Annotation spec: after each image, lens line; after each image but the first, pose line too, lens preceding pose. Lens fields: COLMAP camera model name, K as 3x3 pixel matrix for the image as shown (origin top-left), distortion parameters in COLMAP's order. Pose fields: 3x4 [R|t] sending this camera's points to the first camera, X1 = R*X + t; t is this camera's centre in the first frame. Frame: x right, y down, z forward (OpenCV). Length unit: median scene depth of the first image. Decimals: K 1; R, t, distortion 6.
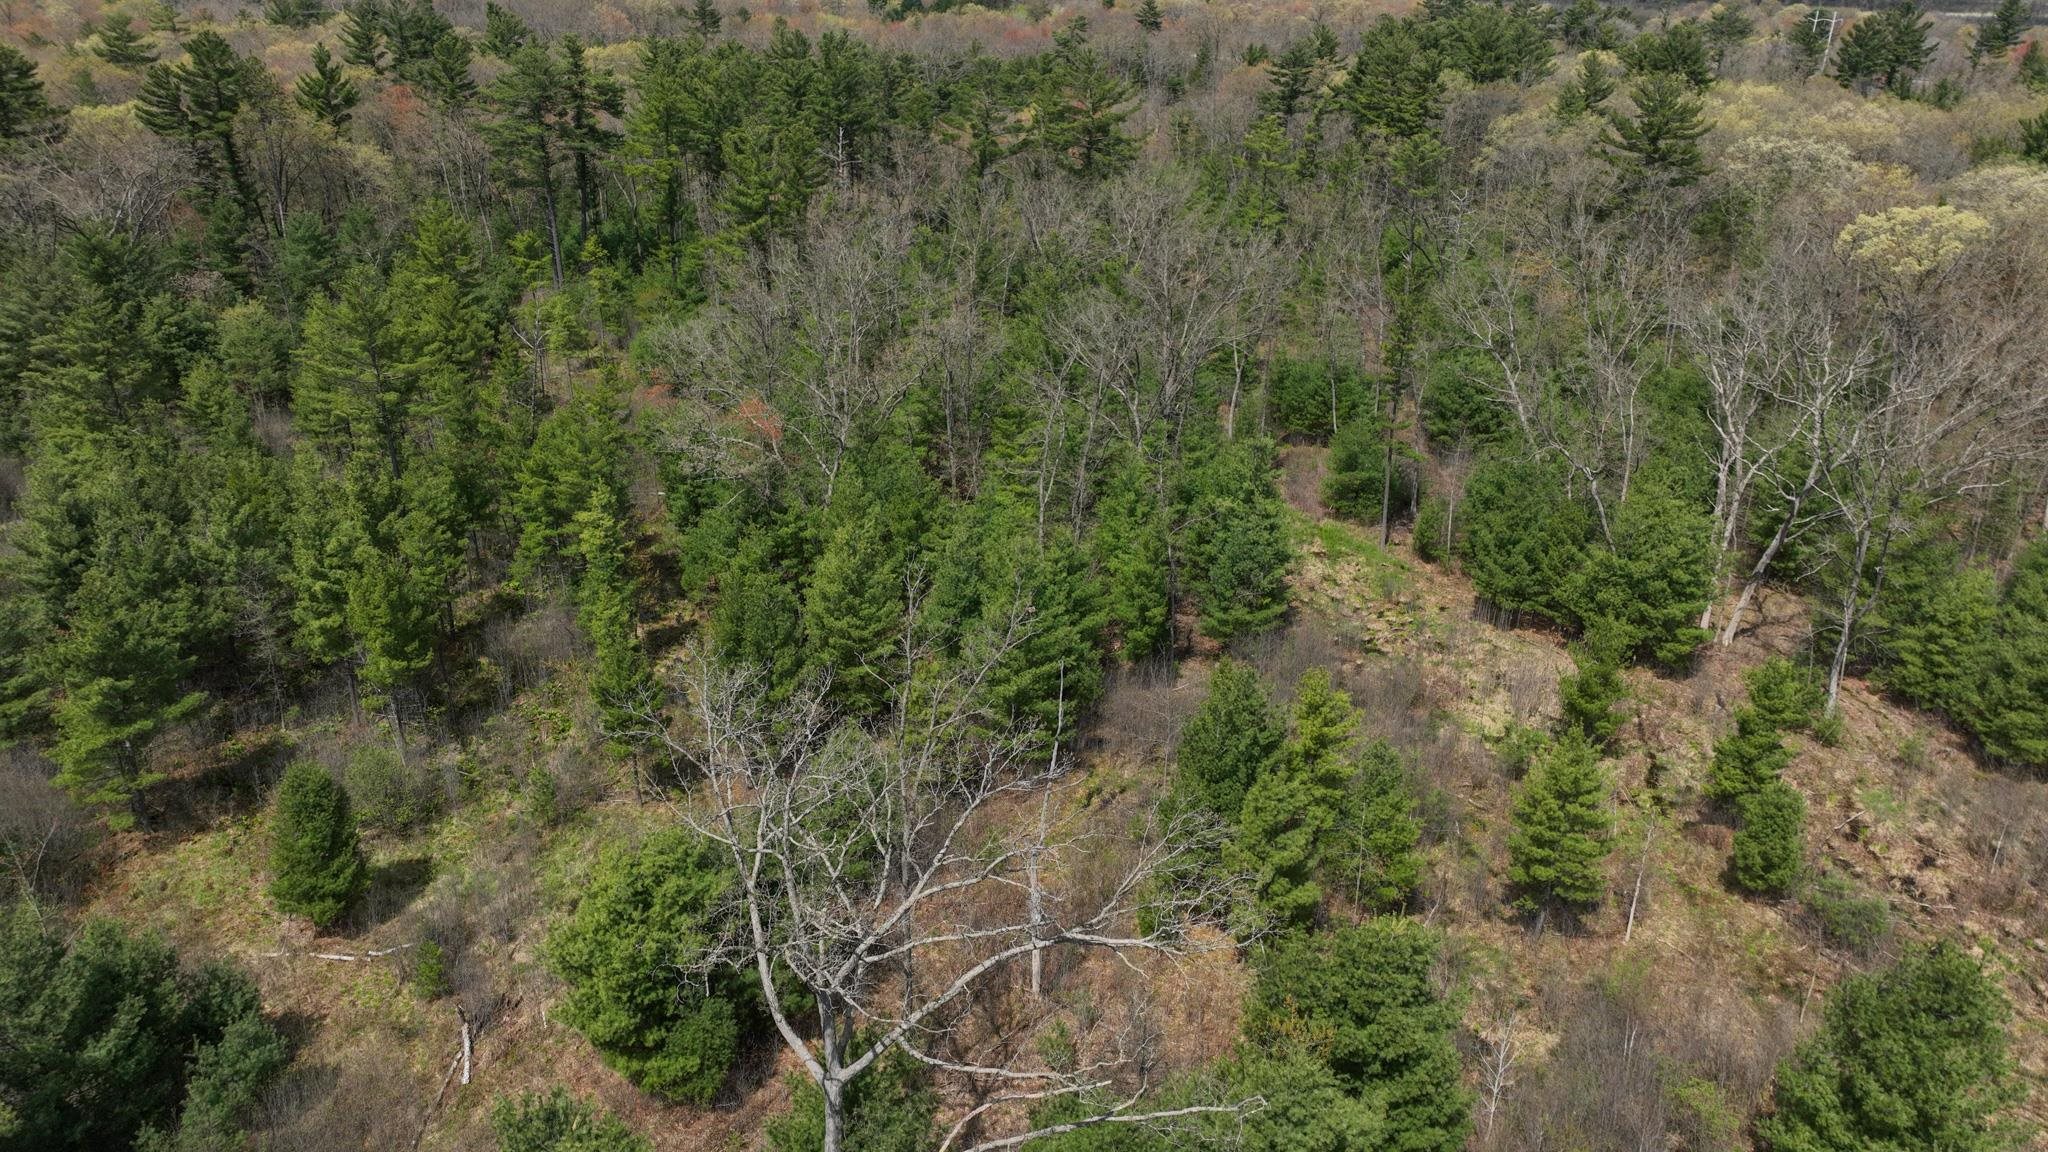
lens RADIAL K [[1439.3, 0, 1023.7], [0, 1439.3, 575.9], [0, 0, 1]] dist [0.001454, 0.016266]
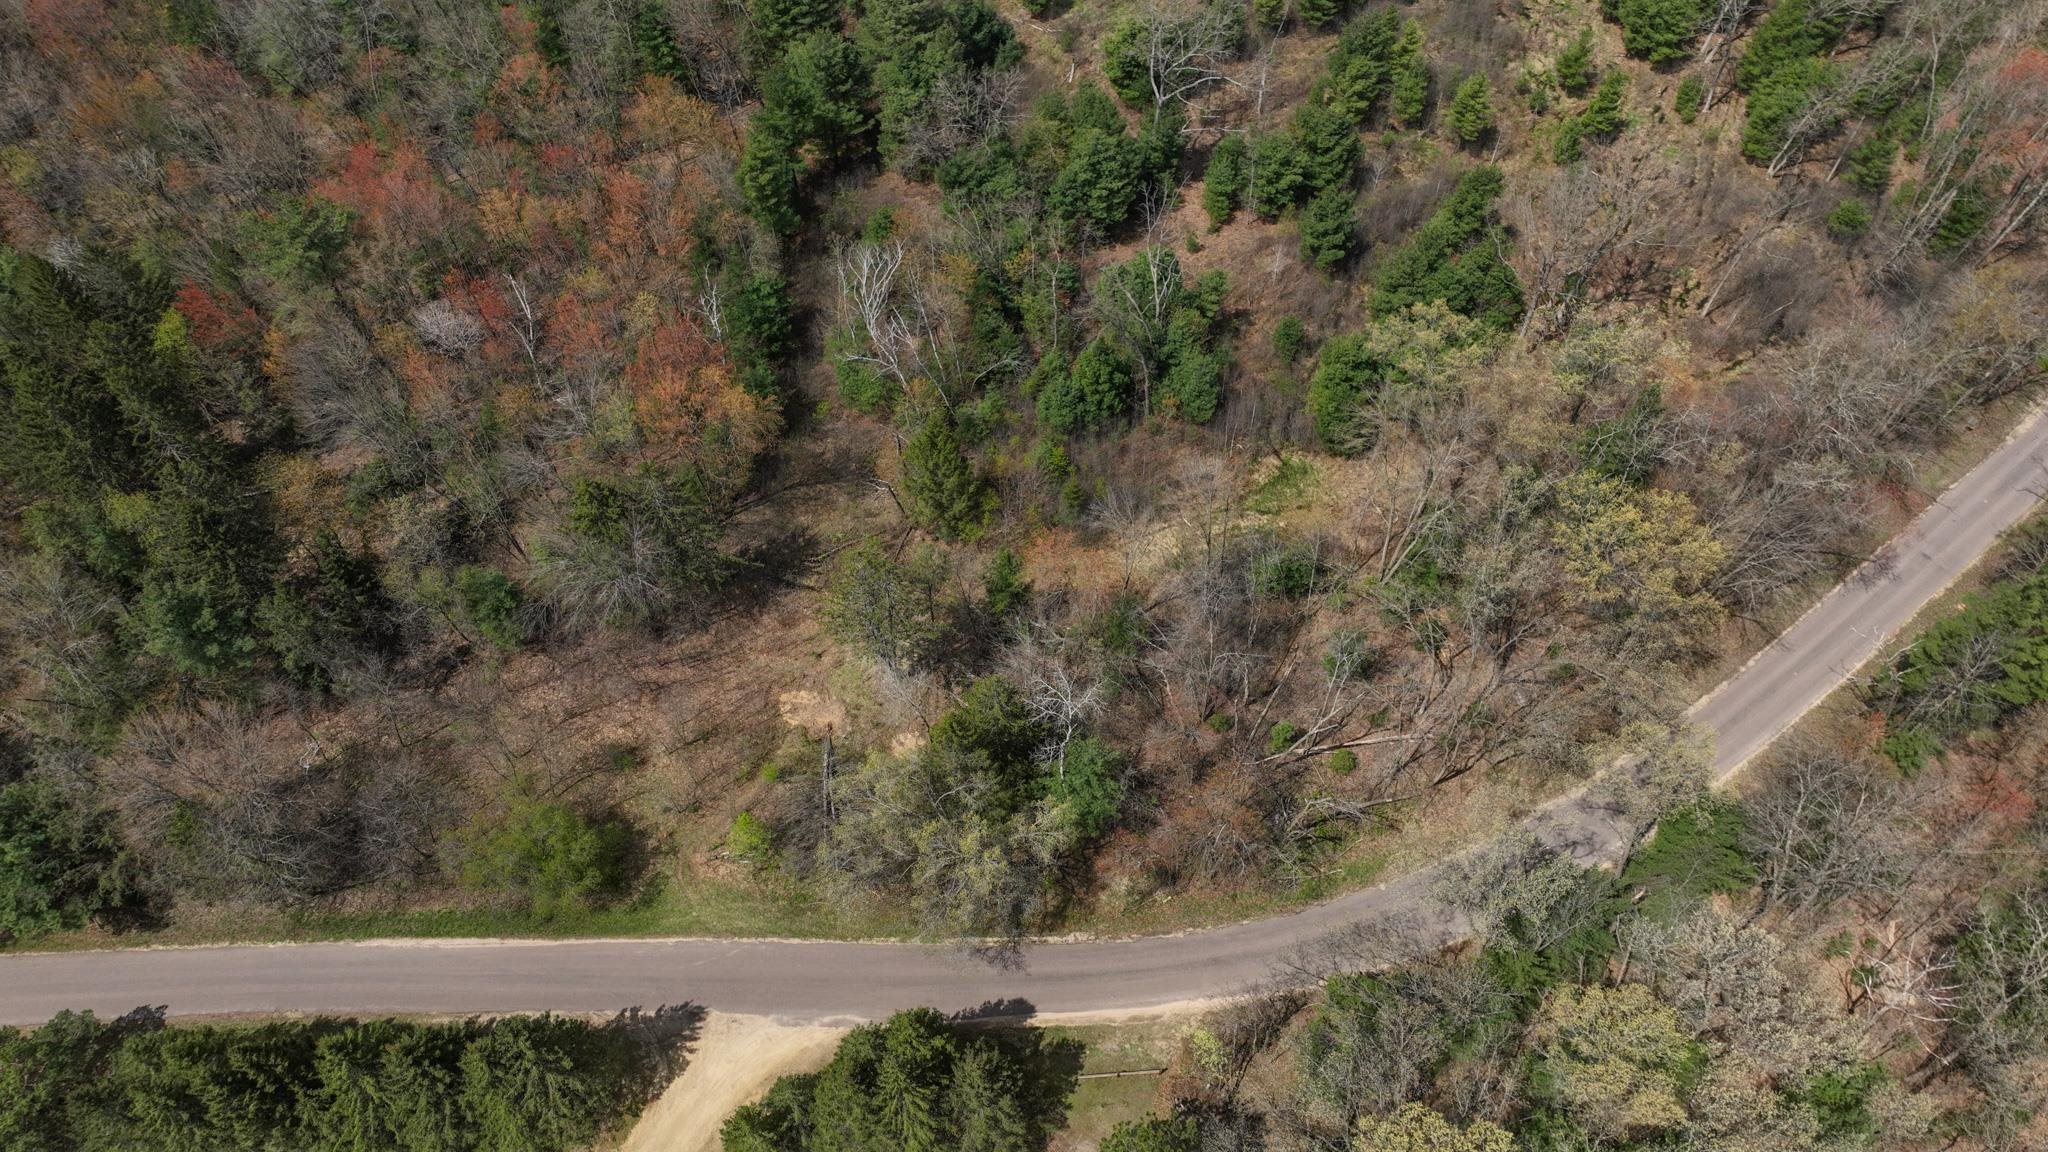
lens RADIAL K [[1439.3, 0, 1024.8], [0, 1439.3, 571.2], [0, 0, 1]] dist [0.001454, 0.016266]
pose [[0.886426, 0.380042, -0.264228, 0.371172], [-0.184455, 0.813596, 0.551396, -0.239432], [0.424529, -0.440034, 0.791294, -0.974828]]
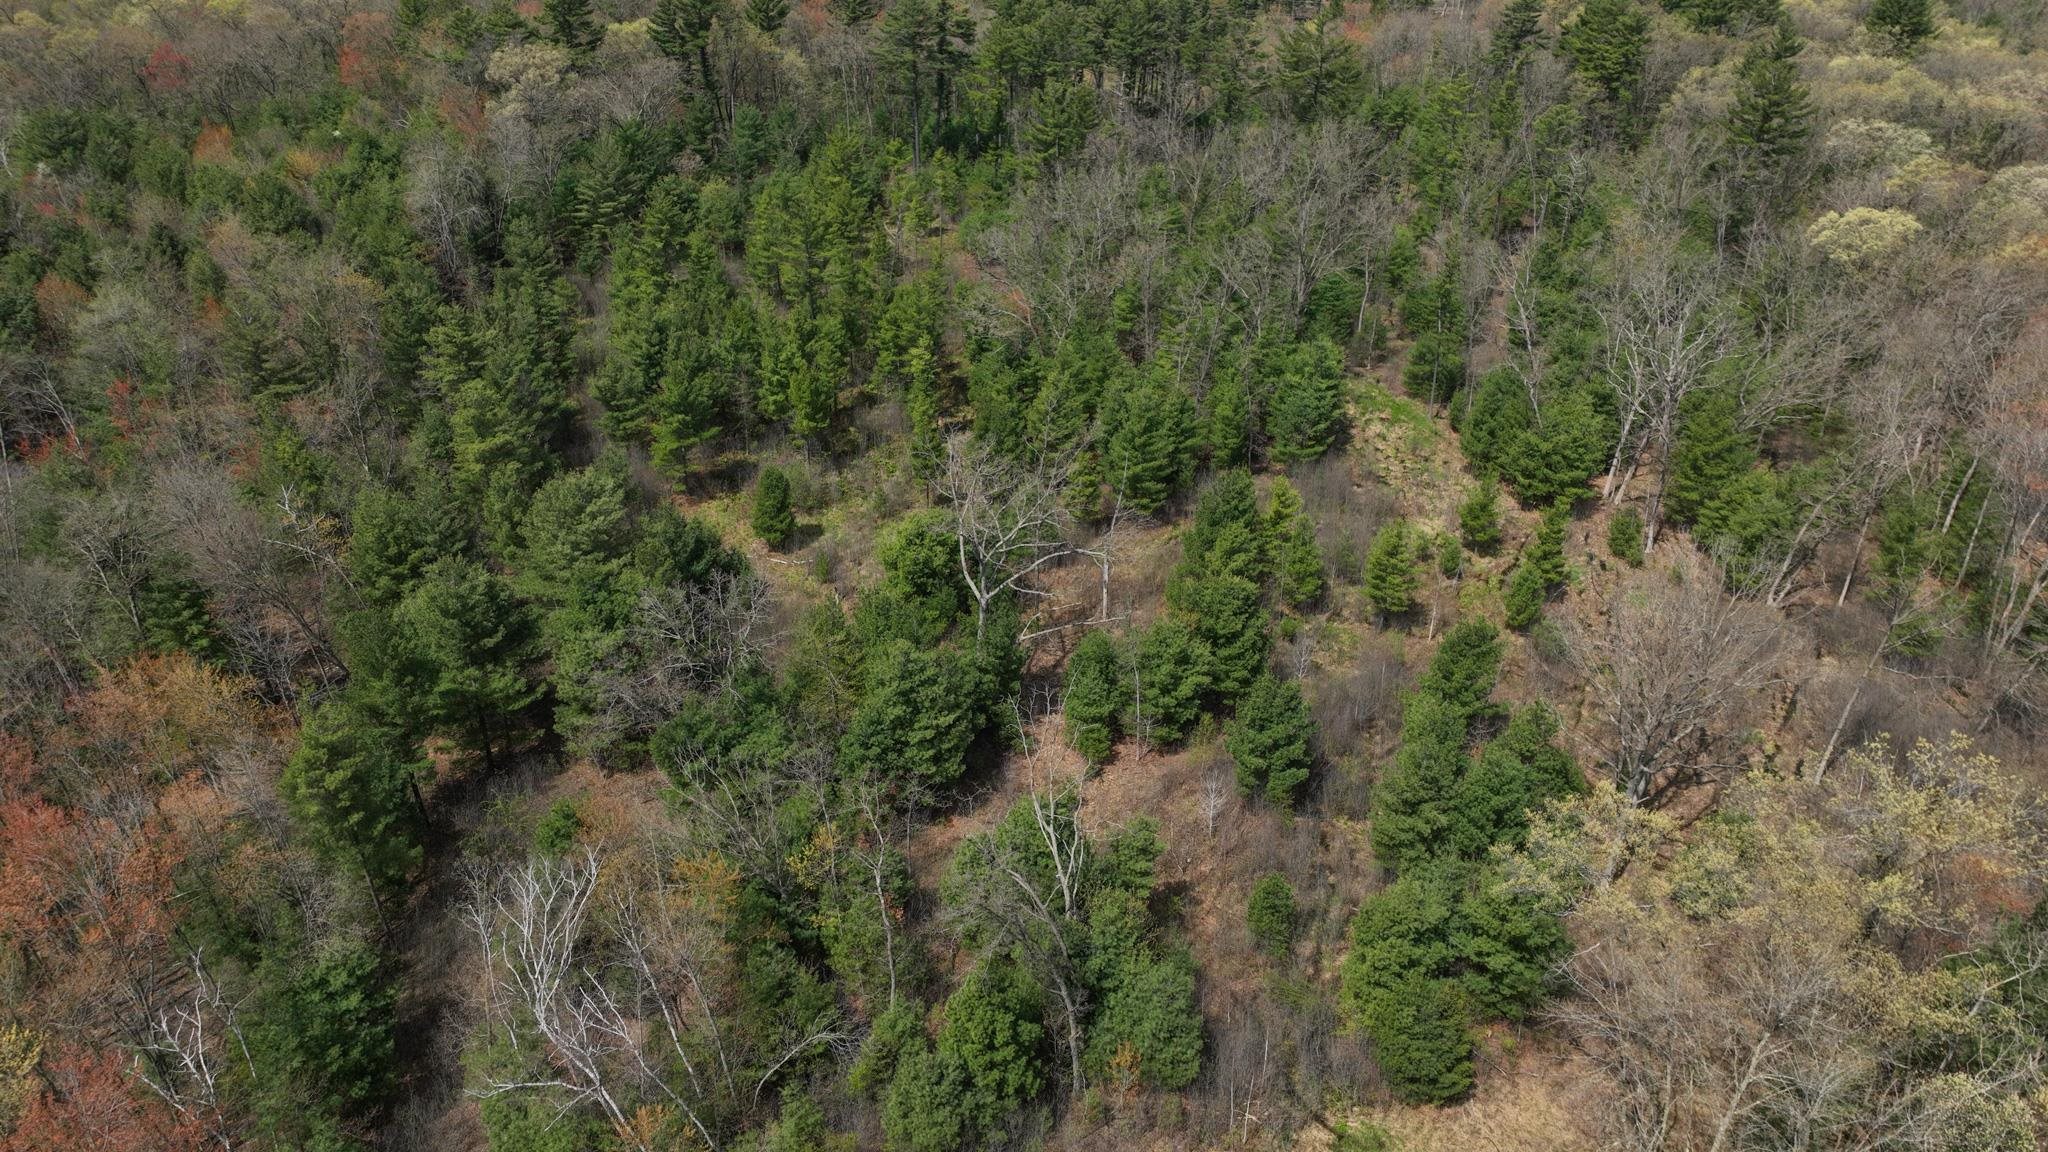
lens RADIAL K [[1439.3, 0, 1026.8], [0, 1439.3, 573.8], [0, 0, 1]] dist [0.001454, 0.016266]
pose [[0.970434, 0.125605, -0.206107, 0.168272], [-0.100990, 0.986886, 0.125924, -0.007118], [0.219221, -0.101386, 0.970393, -0.527867]]
